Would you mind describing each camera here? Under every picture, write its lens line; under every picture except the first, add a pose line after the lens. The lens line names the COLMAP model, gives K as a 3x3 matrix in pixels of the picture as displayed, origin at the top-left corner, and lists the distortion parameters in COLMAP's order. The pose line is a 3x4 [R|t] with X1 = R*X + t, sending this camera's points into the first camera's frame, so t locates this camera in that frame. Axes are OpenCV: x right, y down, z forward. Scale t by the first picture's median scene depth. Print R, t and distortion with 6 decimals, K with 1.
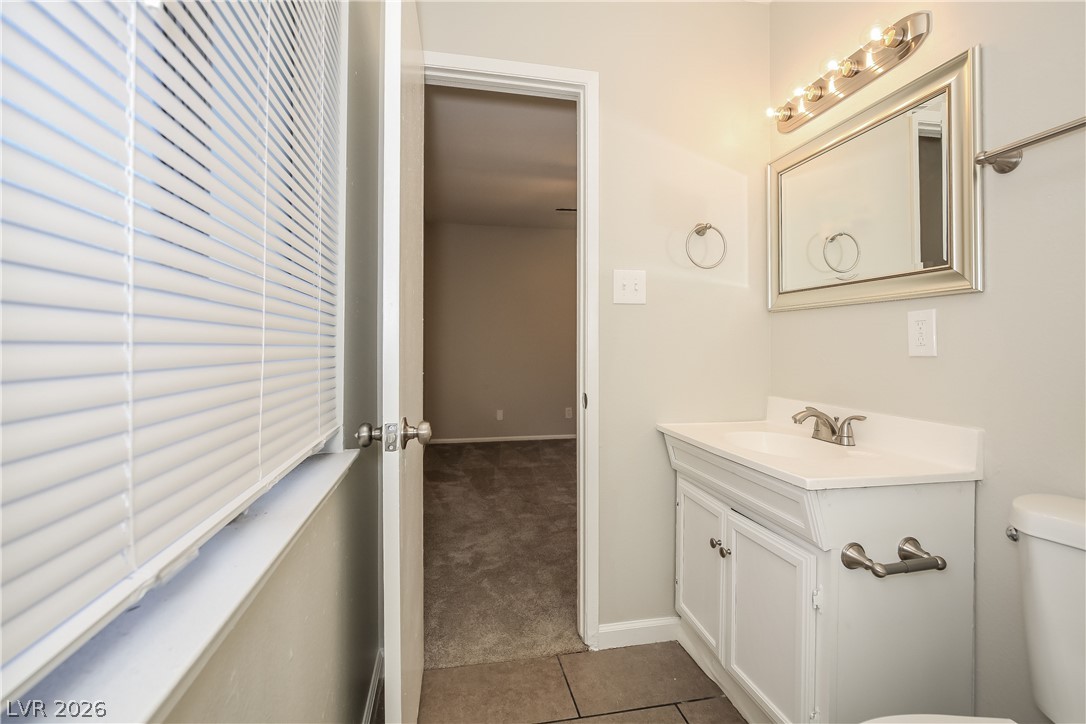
lens RADIAL K [[495.2, 0, 545.6], [0, 495.2, 350.8], [0, 0, 1]] dist [0.000635, 0.000004]
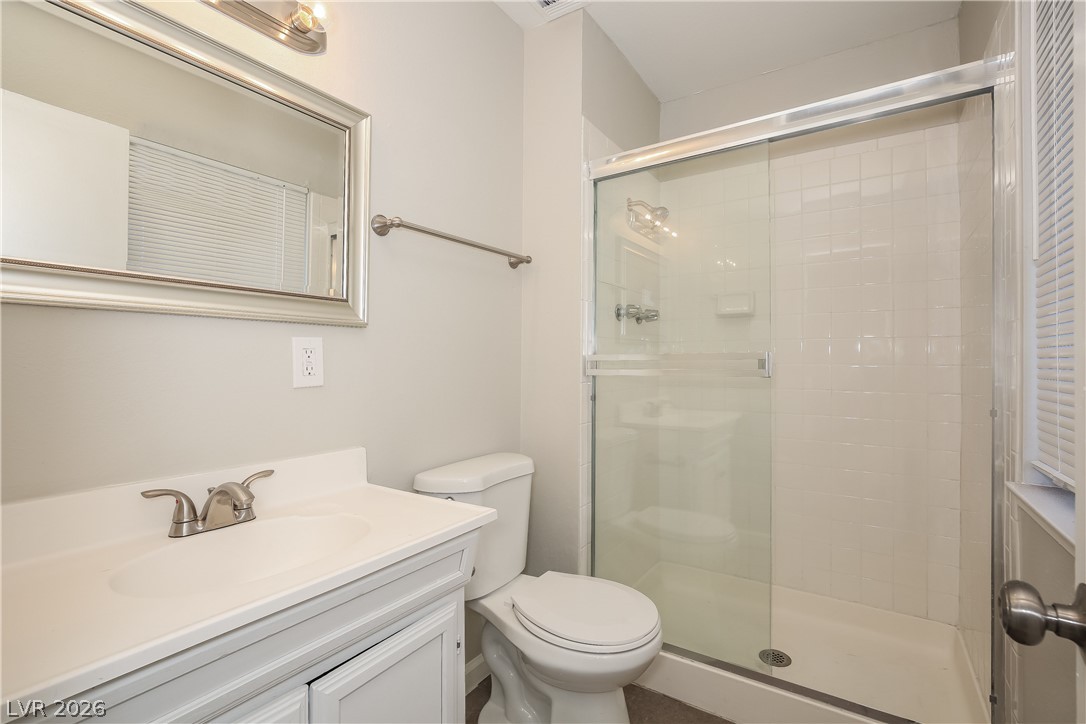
lens RADIAL K [[495.2, 0, 545.6], [0, 495.2, 350.8], [0, 0, 1]] dist [0.000635, 0.000004]
pose [[-0.708612, 0.004645, 0.705583, -0.213496], [-0.005294, 0.999915, -0.011899, -0.047404], [-0.705578, -0.012167, -0.708528, 1.345097]]
